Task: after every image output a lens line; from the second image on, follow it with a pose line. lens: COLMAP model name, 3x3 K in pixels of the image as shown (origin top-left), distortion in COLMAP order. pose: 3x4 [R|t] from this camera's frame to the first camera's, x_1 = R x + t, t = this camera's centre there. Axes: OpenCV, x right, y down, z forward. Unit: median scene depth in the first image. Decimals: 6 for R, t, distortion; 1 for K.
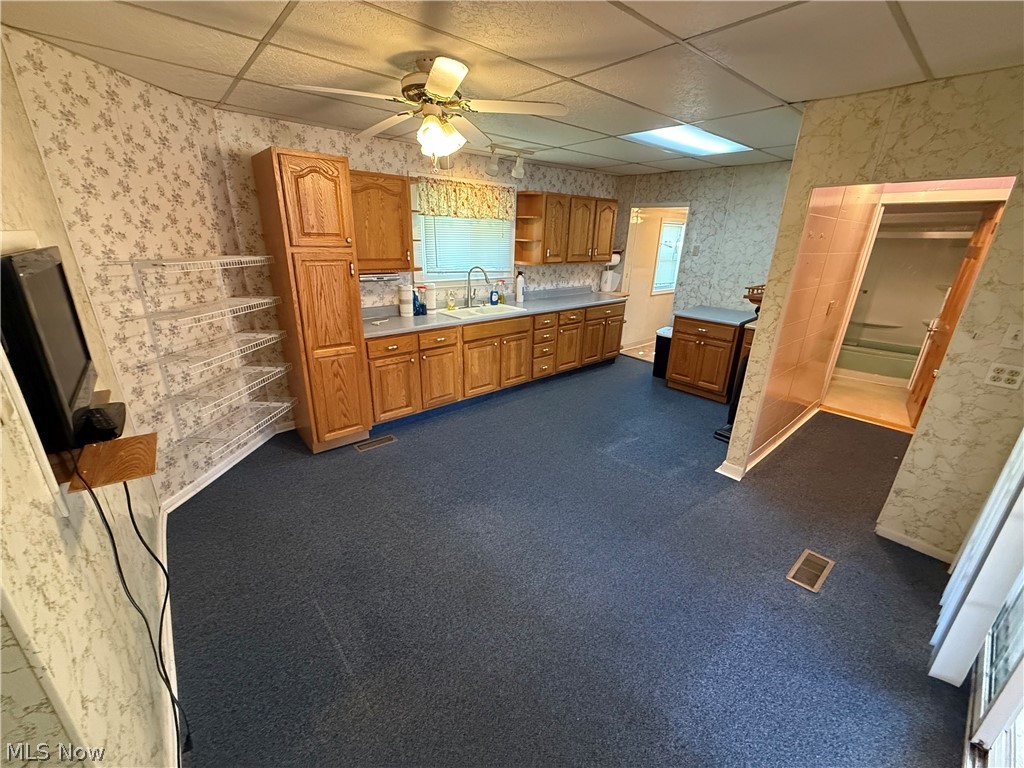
lens RADIAL K [[408.8, 0, 509.1], [0, 408.8, 386.0], [0, 0, 1]] dist [-0.004592, 0.000837]
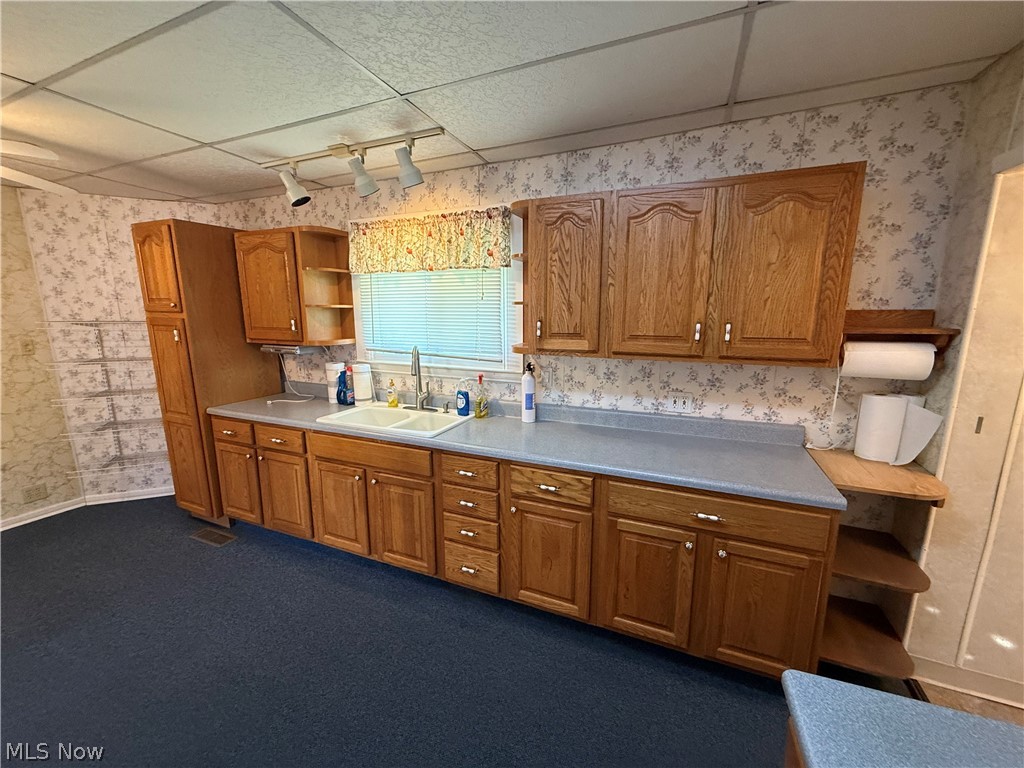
lens RADIAL K [[408.8, 0, 509.9], [0, 408.8, 384.1], [0, 0, 1]] dist [-0.004592, 0.000837]
pose [[0.447072, 0.139706, -0.883520, 0.542777], [-0.301508, 0.953462, -0.001802, -0.288939], [0.842151, 0.267194, 0.468389, 0.875358]]
